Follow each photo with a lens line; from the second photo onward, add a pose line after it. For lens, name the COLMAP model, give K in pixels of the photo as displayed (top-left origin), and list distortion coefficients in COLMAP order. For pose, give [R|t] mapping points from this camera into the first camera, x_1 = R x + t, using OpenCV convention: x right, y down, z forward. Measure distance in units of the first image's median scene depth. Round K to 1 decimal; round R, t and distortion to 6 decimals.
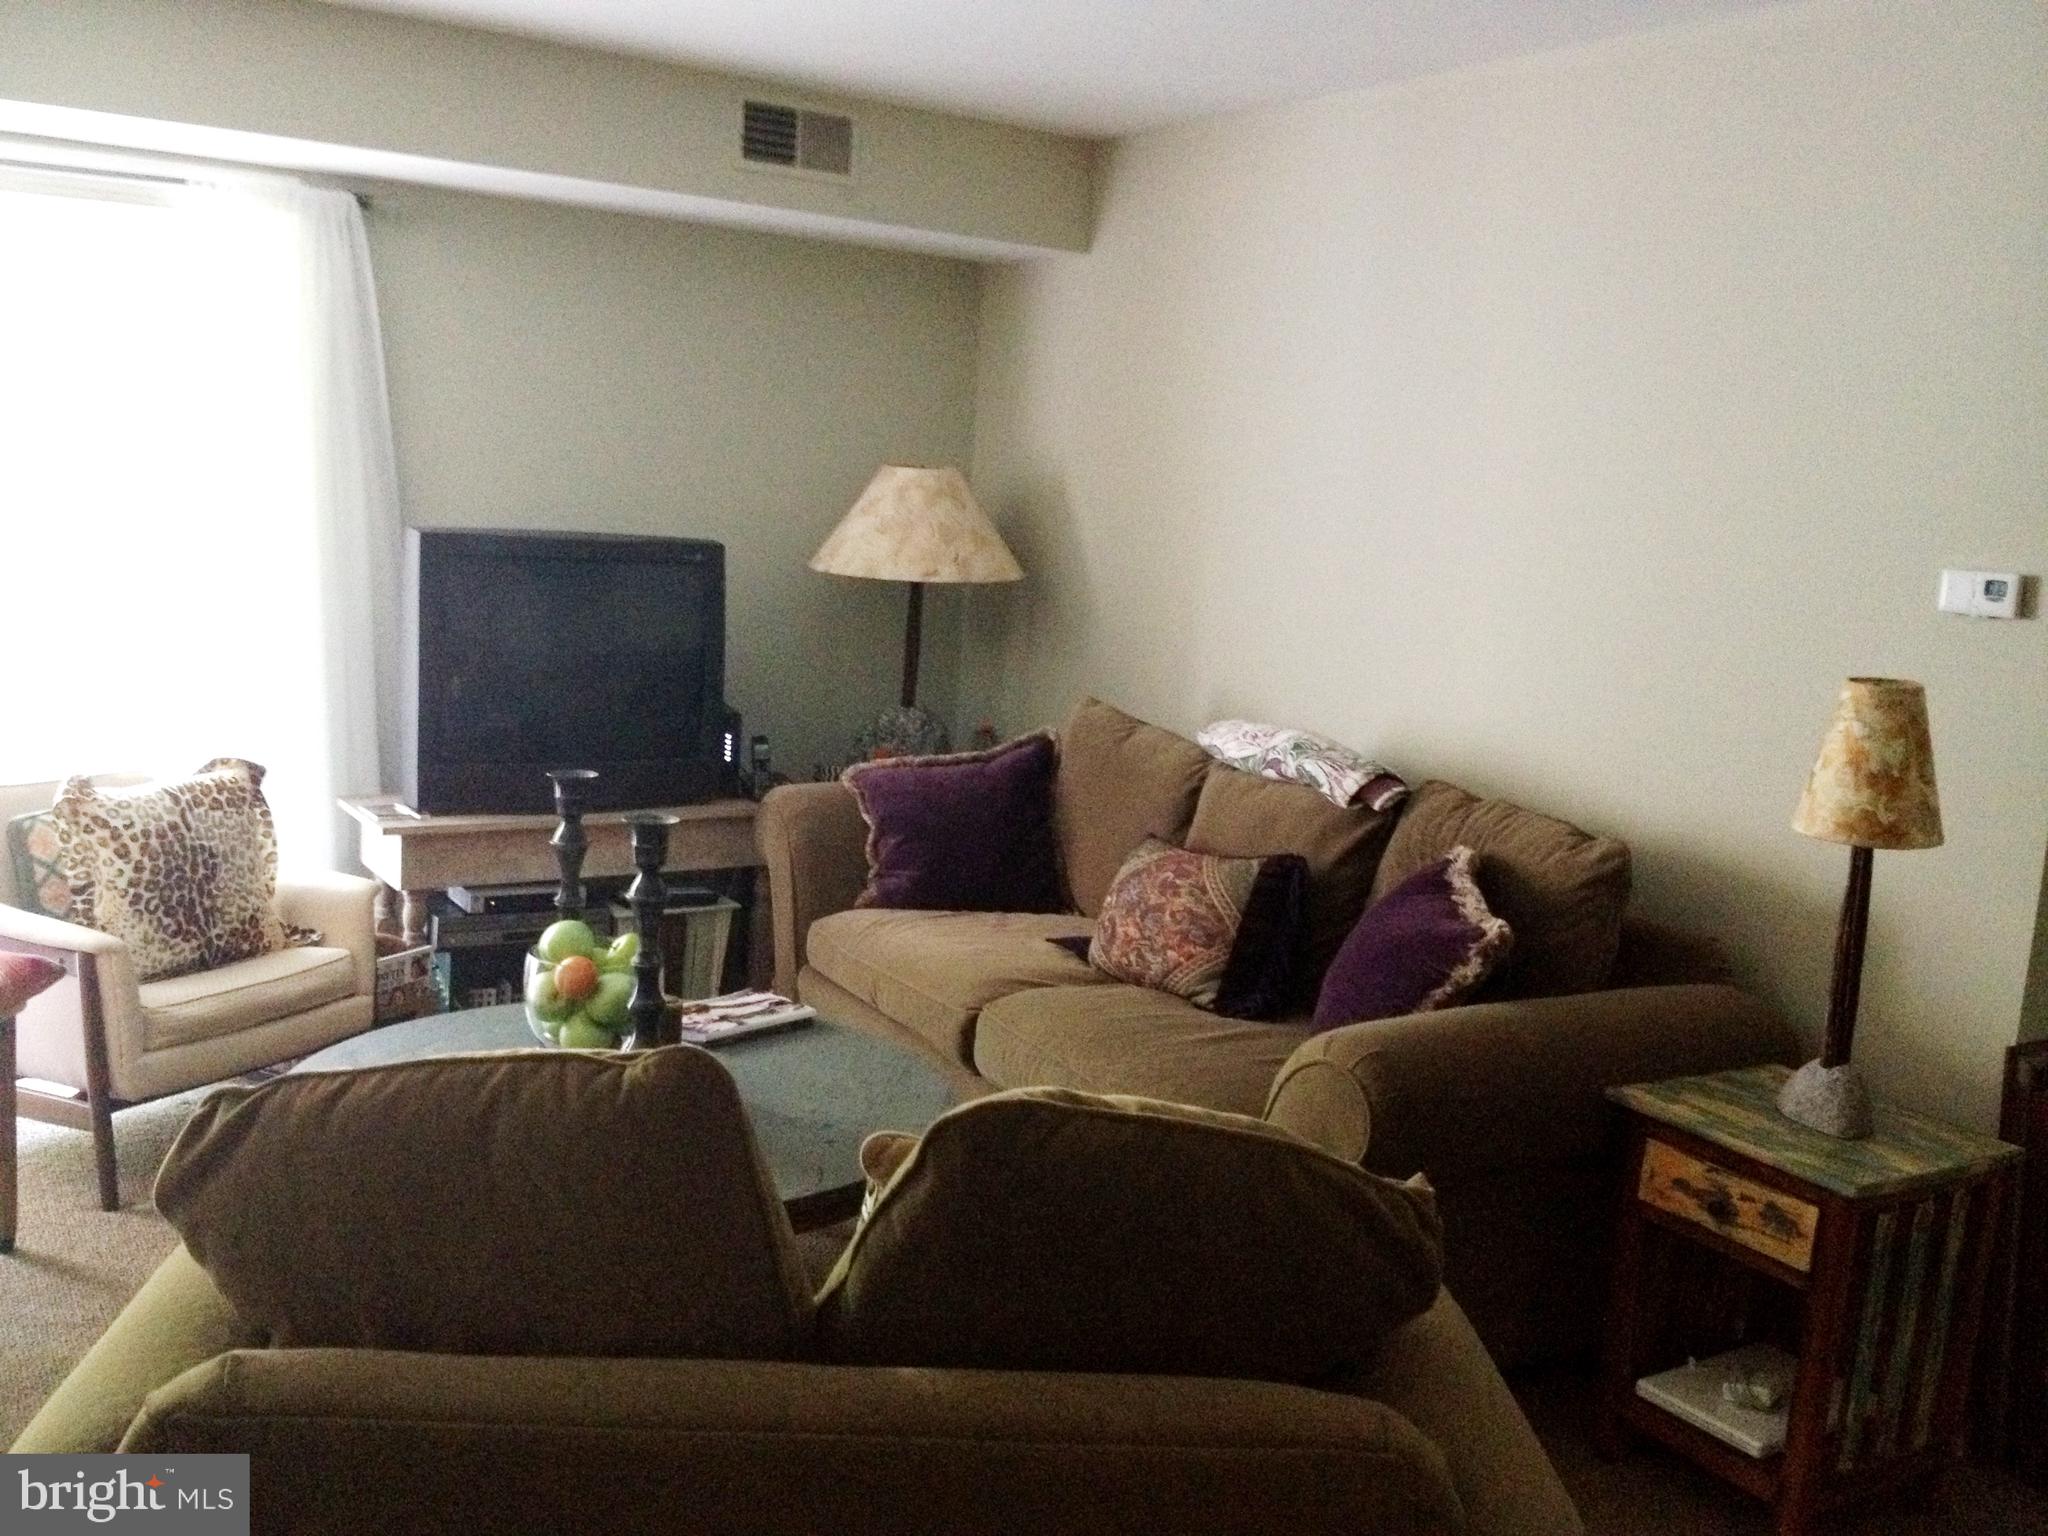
lens RADIAL K [[1924.5, 0, 1023.7], [0, 1924.5, 764.6], [0, 0, 1]] dist [0.128124, -0.266703]
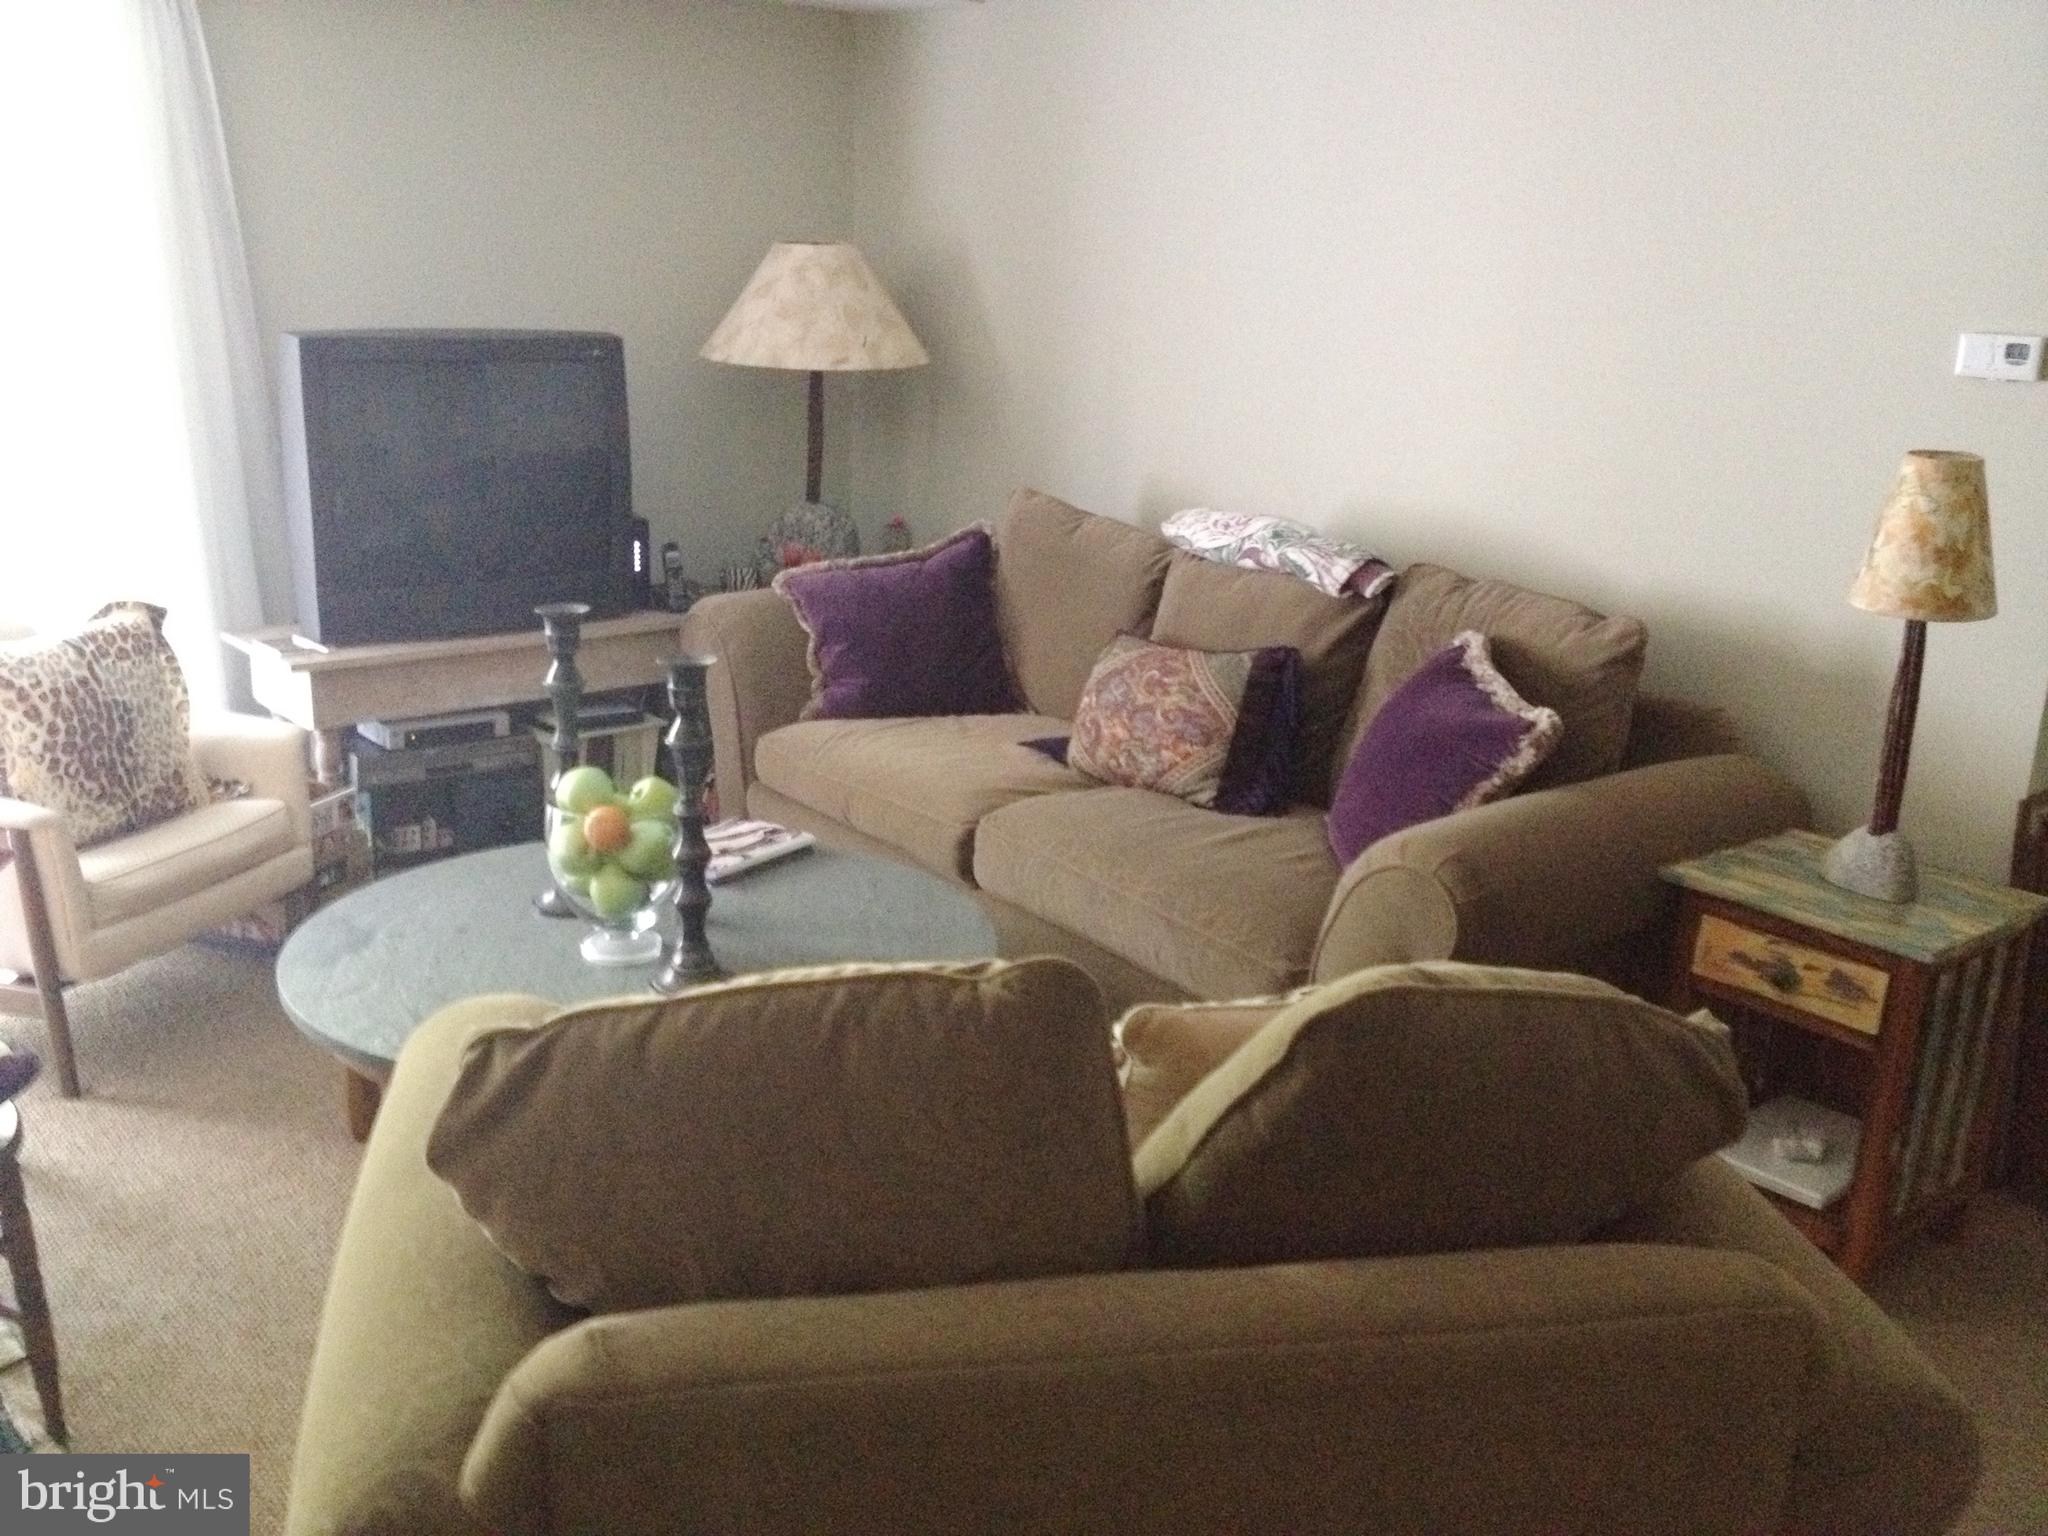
lens RADIAL K [[1924.5, 0, 1023.7], [0, 1924.5, 764.6], [0, 0, 1]] dist [0.128124, -0.266703]
pose [[0.990407, -0.064315, 0.122298, -0.115184], [0.048576, 0.990638, 0.127579, -0.025523], [-0.129359, -0.120414, 0.984260, 0.038371]]
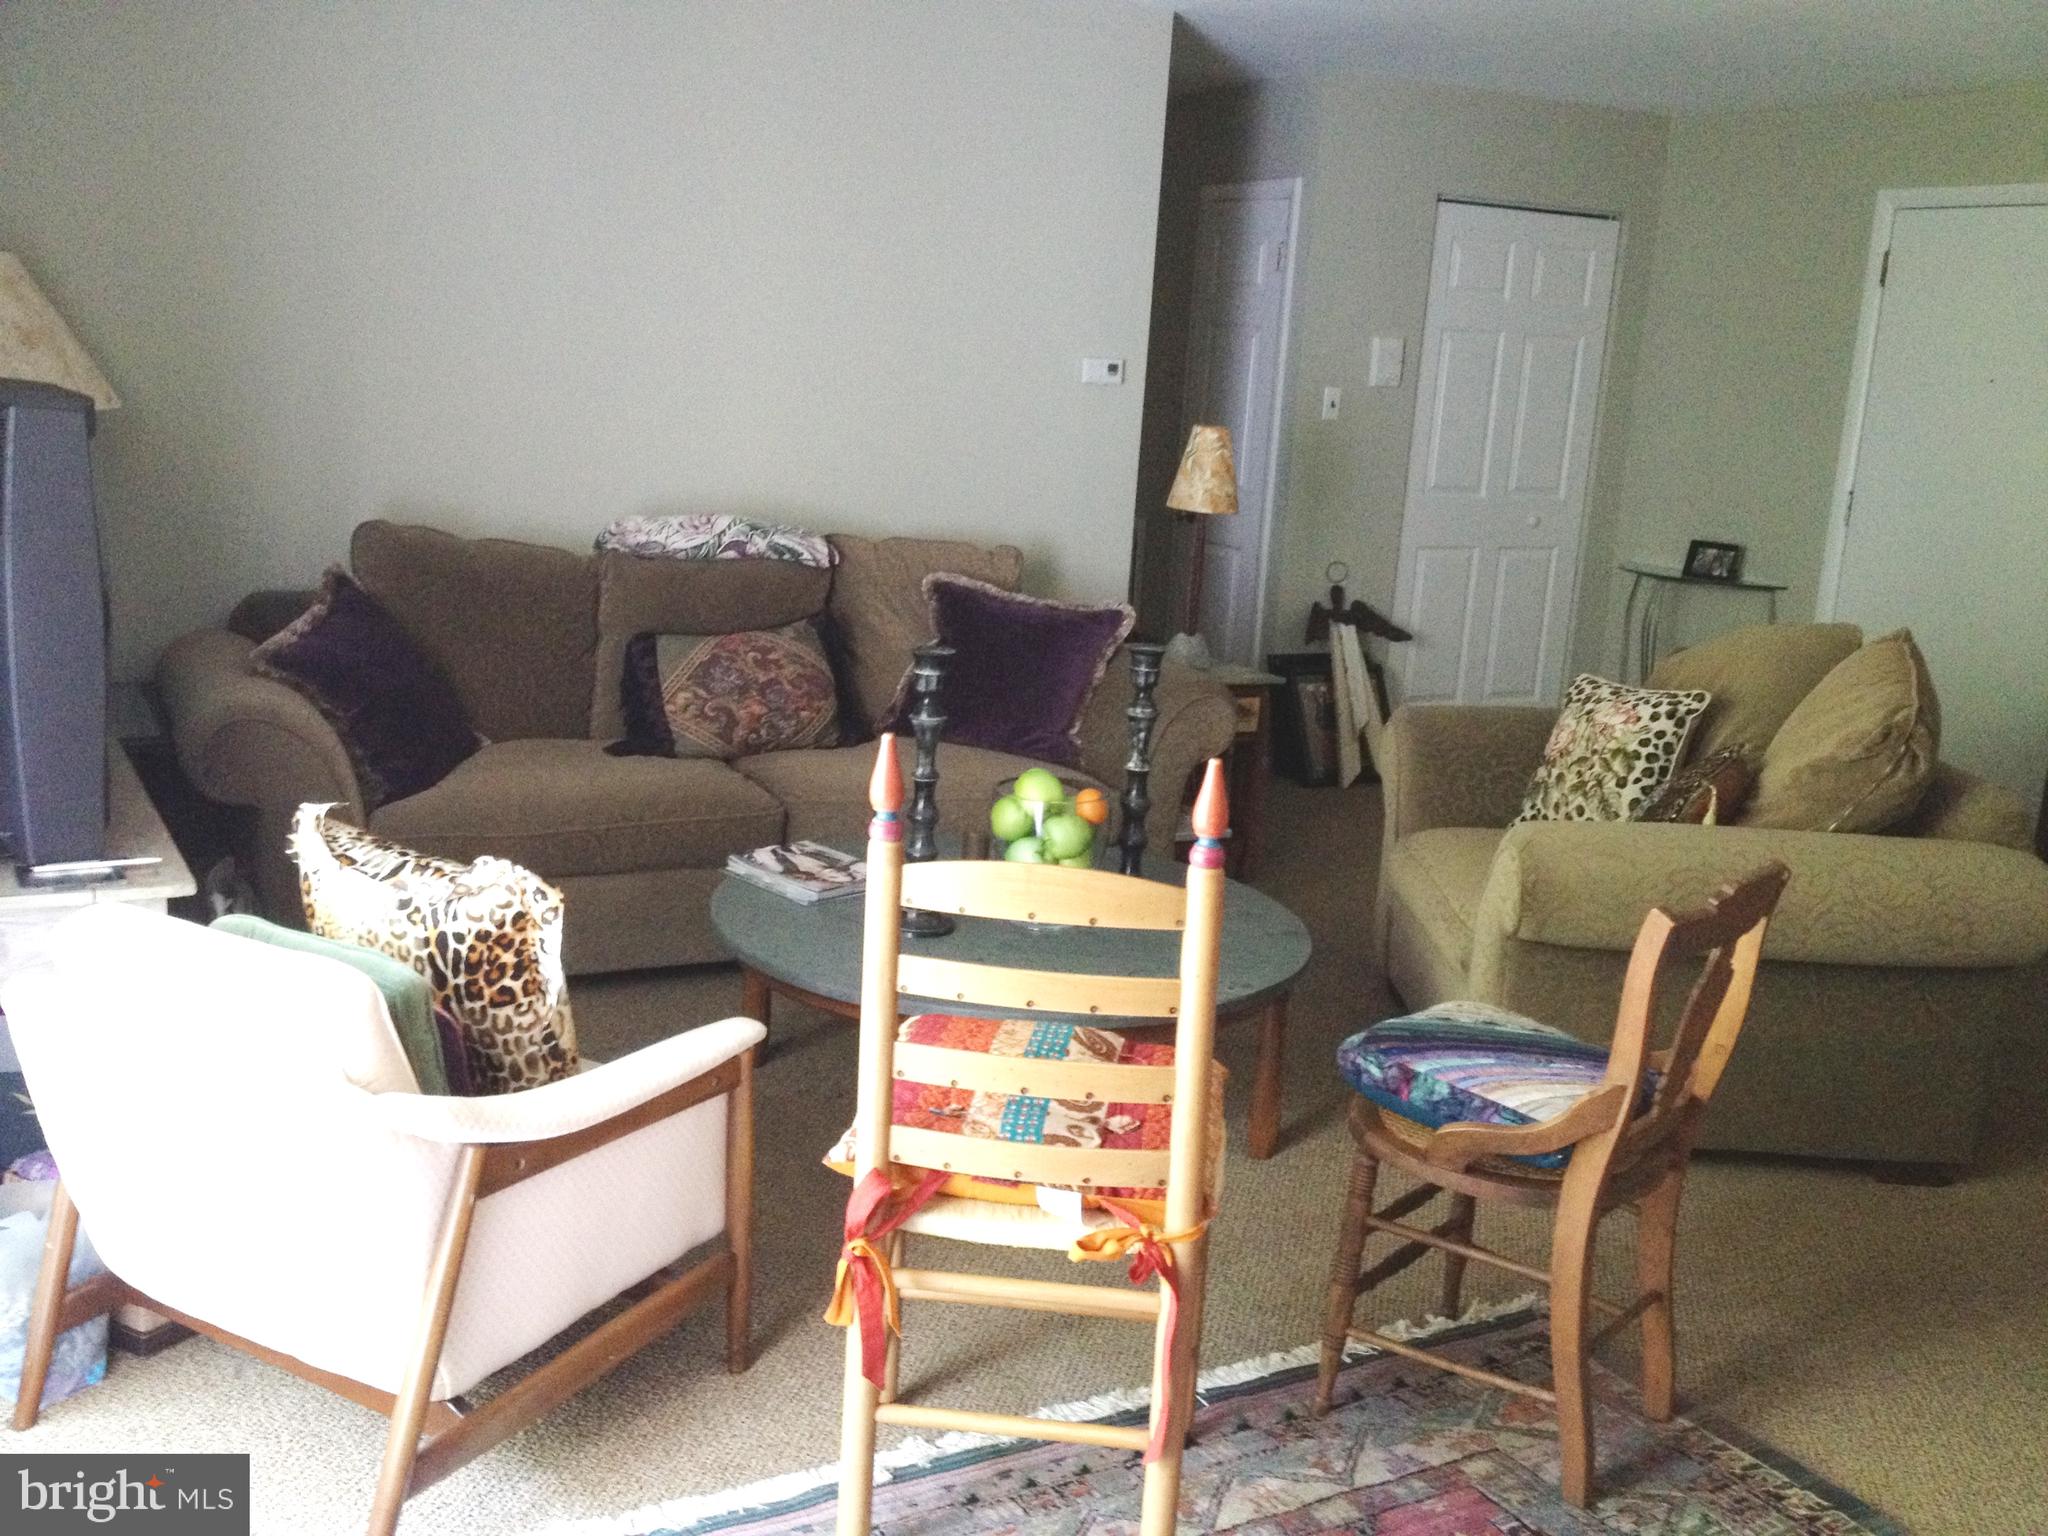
lens RADIAL K [[1924.5, 0, 1023.7], [0, 1924.5, 764.6], [0, 0, 1]] dist [0.128124, -0.266703]
pose [[0.050501, -0.280980, 0.958384, -1.065536], [0.077087, 0.957842, 0.276759, -0.191655], [-0.995745, 0.059902, 0.070032, 0.772547]]
